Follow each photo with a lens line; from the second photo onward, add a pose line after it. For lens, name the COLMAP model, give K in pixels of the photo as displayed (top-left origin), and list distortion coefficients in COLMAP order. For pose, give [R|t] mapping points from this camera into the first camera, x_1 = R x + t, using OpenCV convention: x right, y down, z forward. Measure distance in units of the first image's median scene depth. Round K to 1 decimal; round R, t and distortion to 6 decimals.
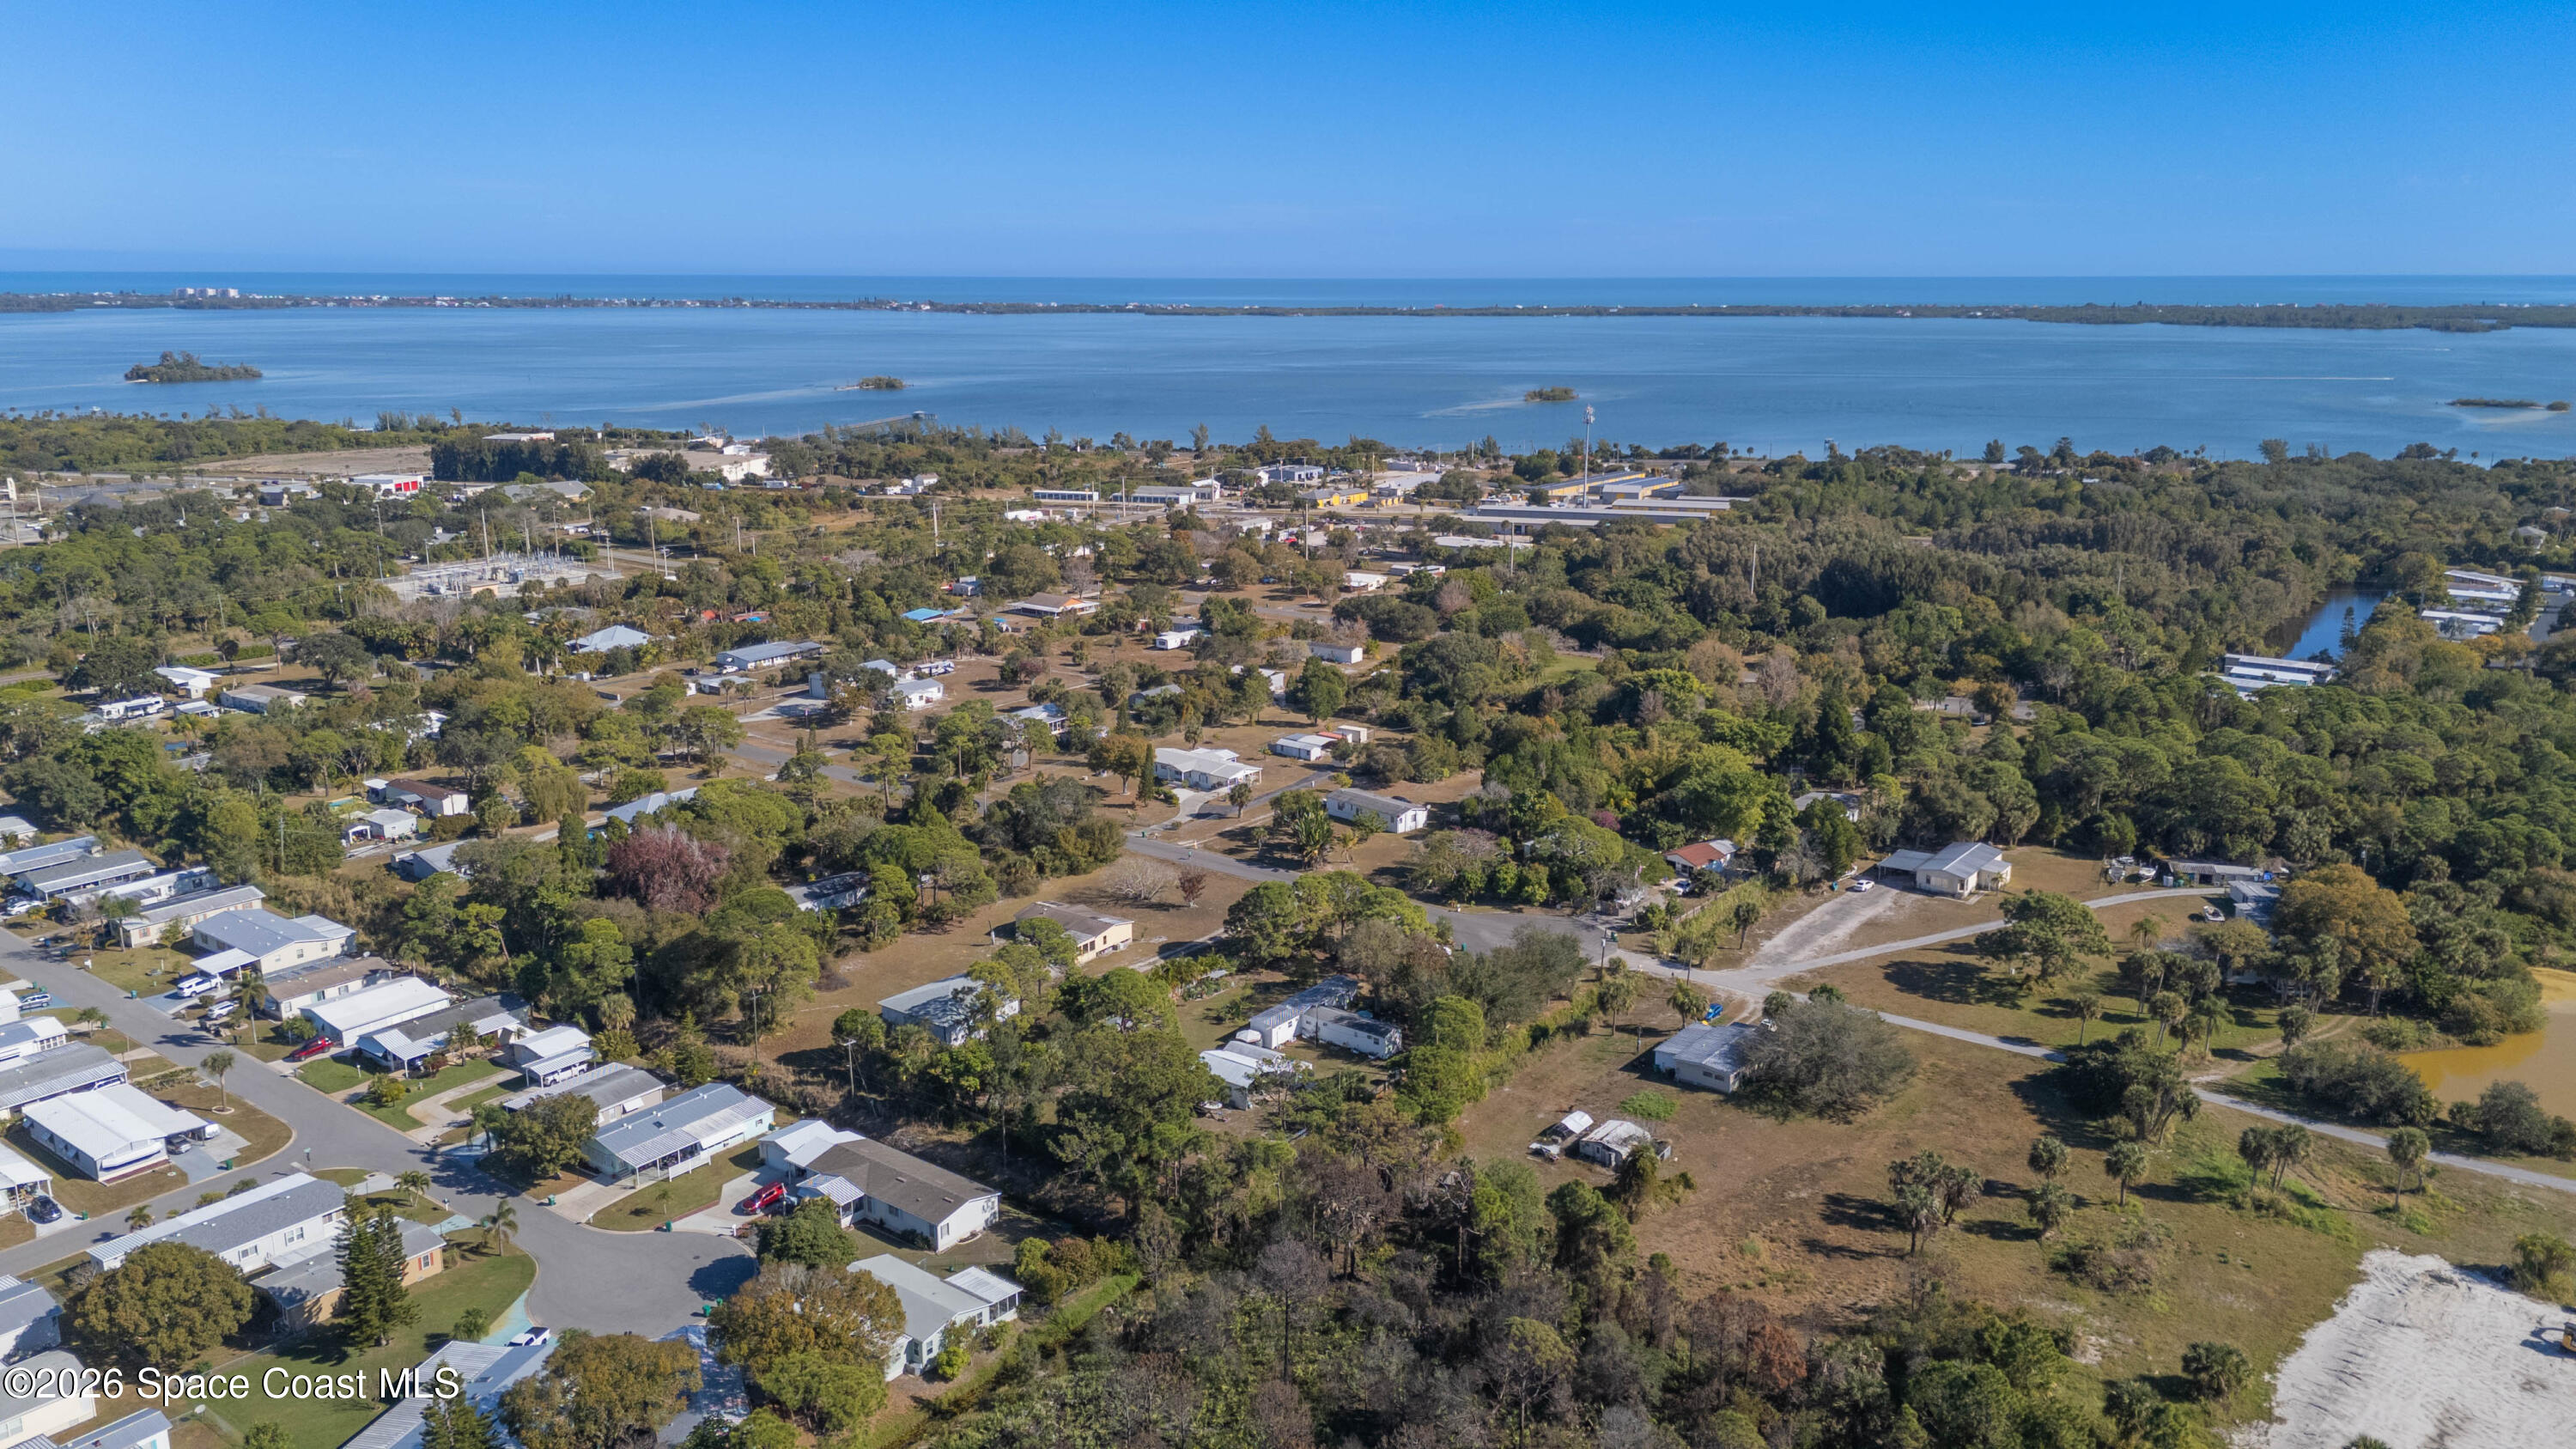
lens RADIAL K [[1867.9, 0, 1278.1], [0, 1867.9, 731.8], [0, 0, 1]] dist [0.072852, -0.063303]
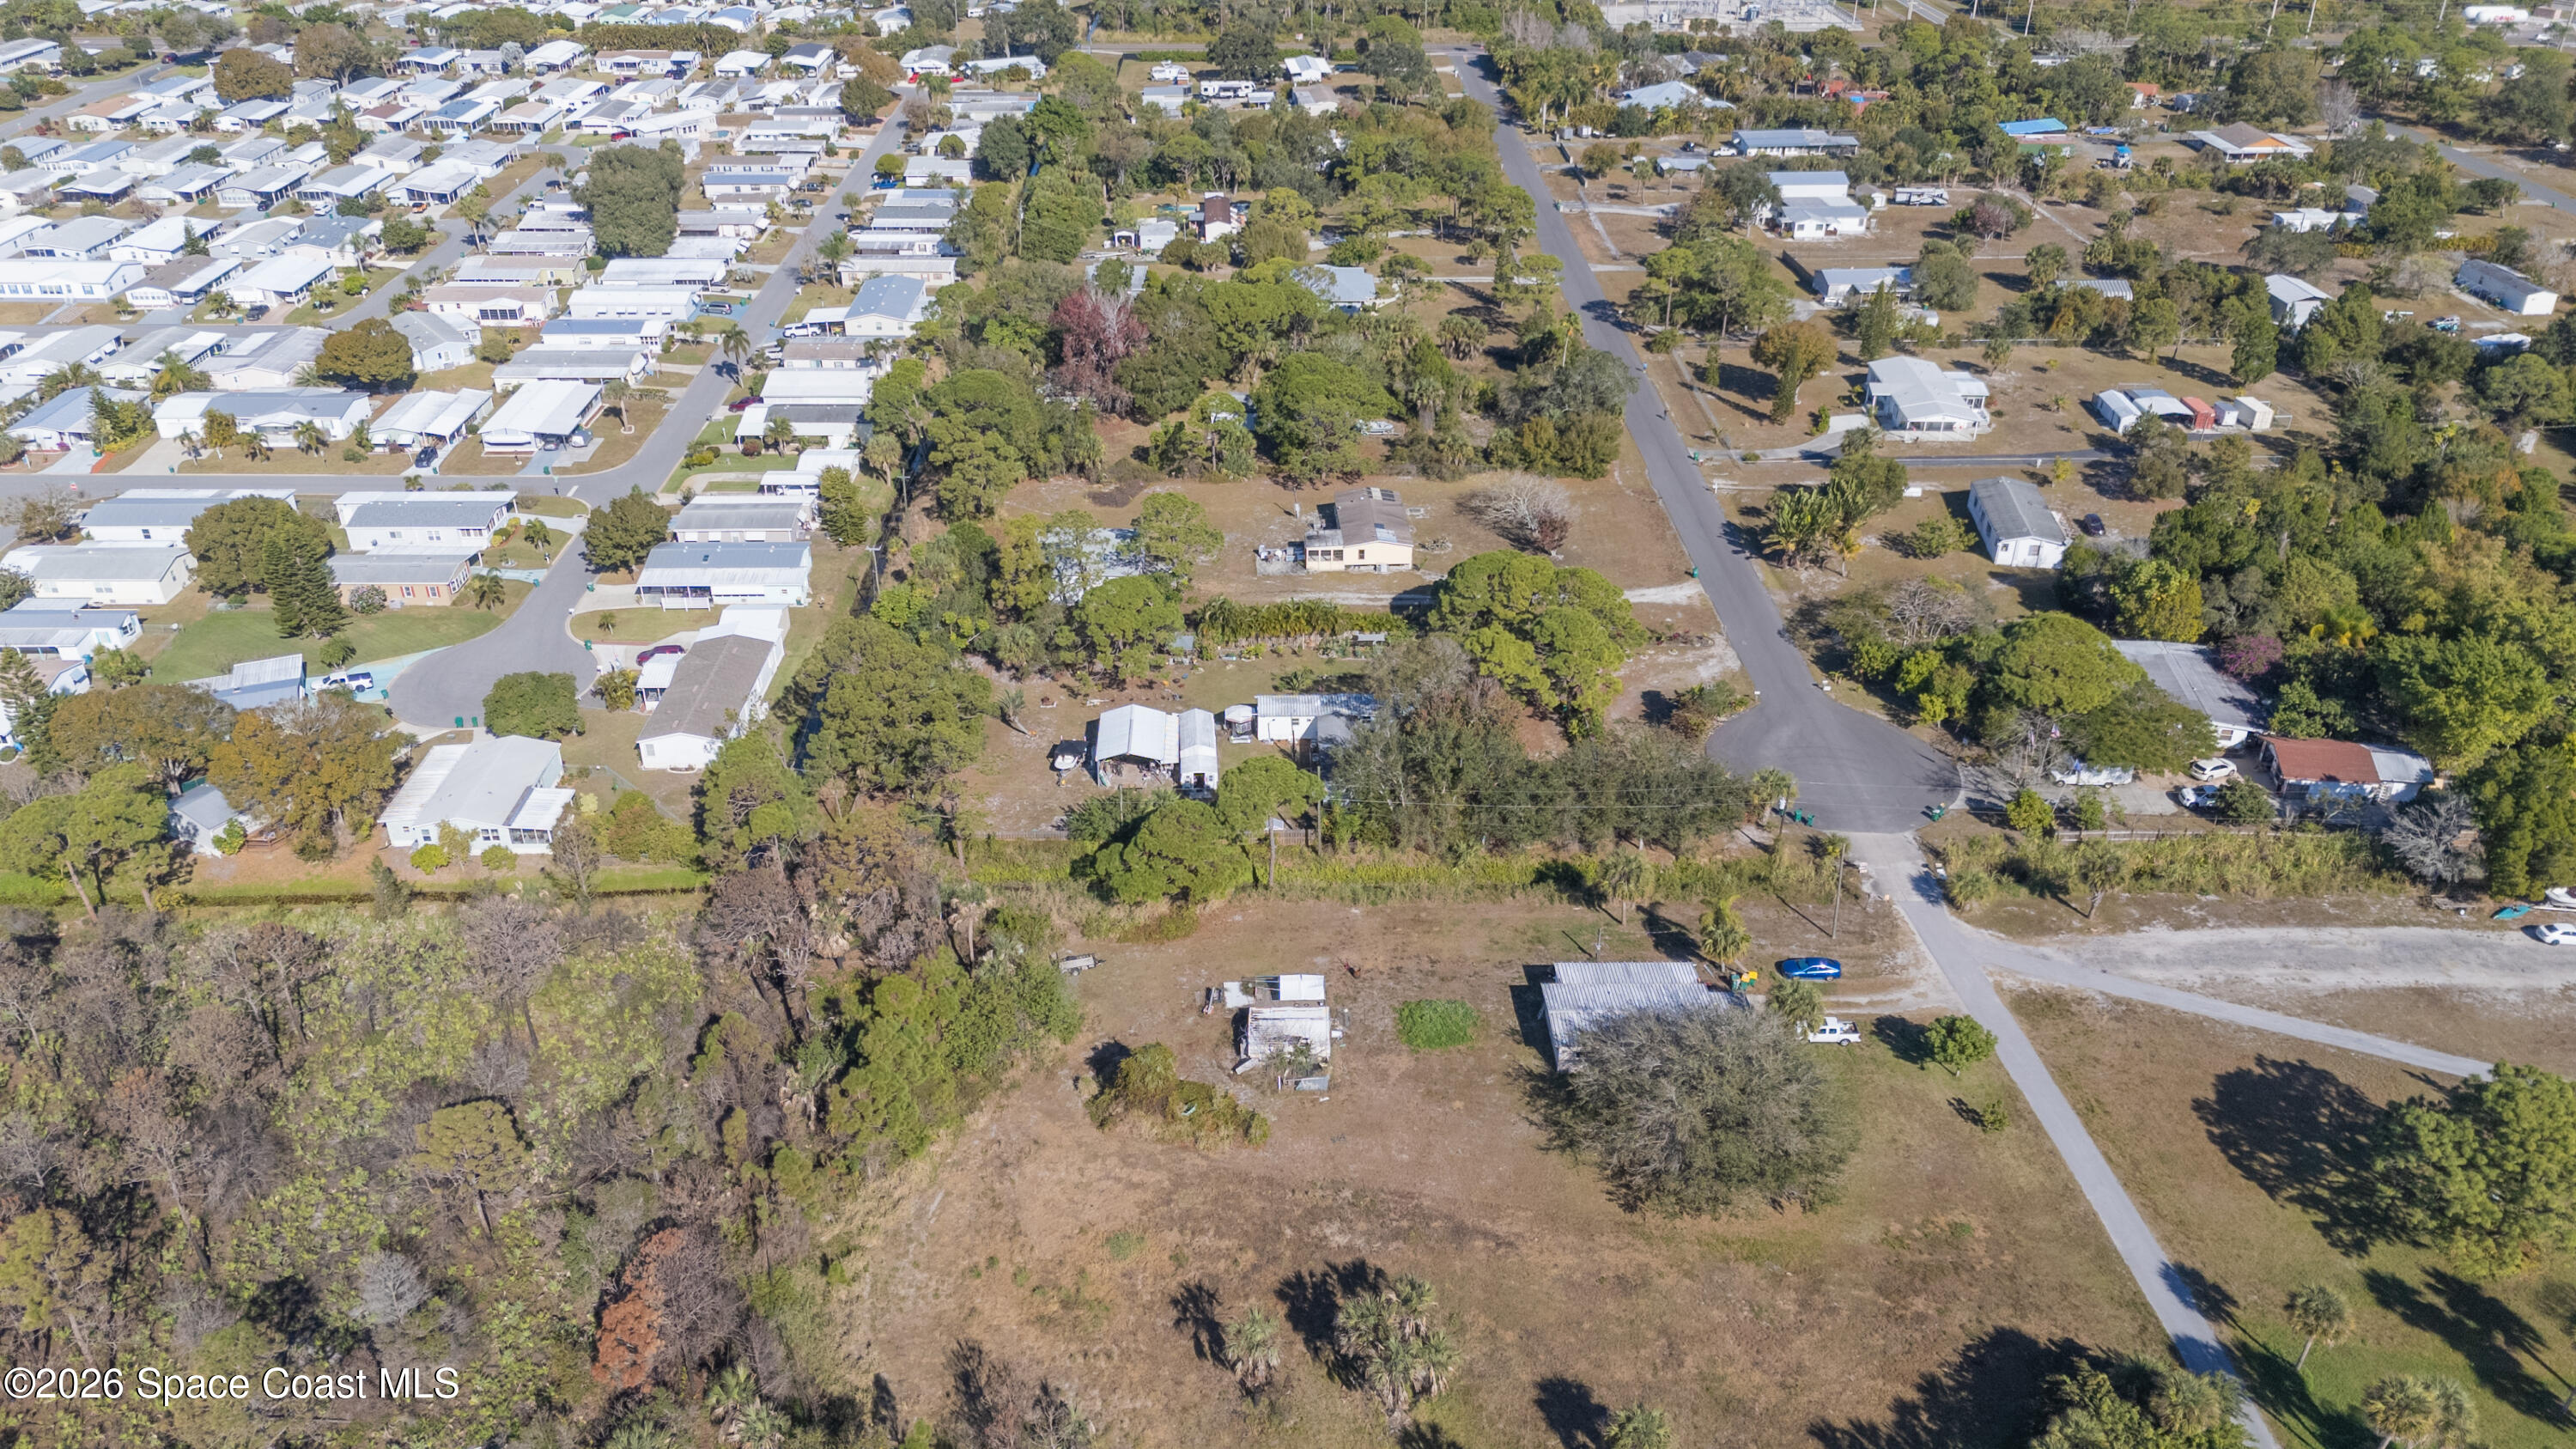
lens RADIAL K [[1894.8, 0, 1276.3], [0, 1894.8, 727.5], [0, 0, 1]] dist [0.050372, -0.035507]
pose [[0.626526, 0.386590, -0.676767, 0.420261], [-0.187444, 0.917570, 0.350615, -0.090395], [0.756525, -0.092813, 0.647345, 0.384786]]
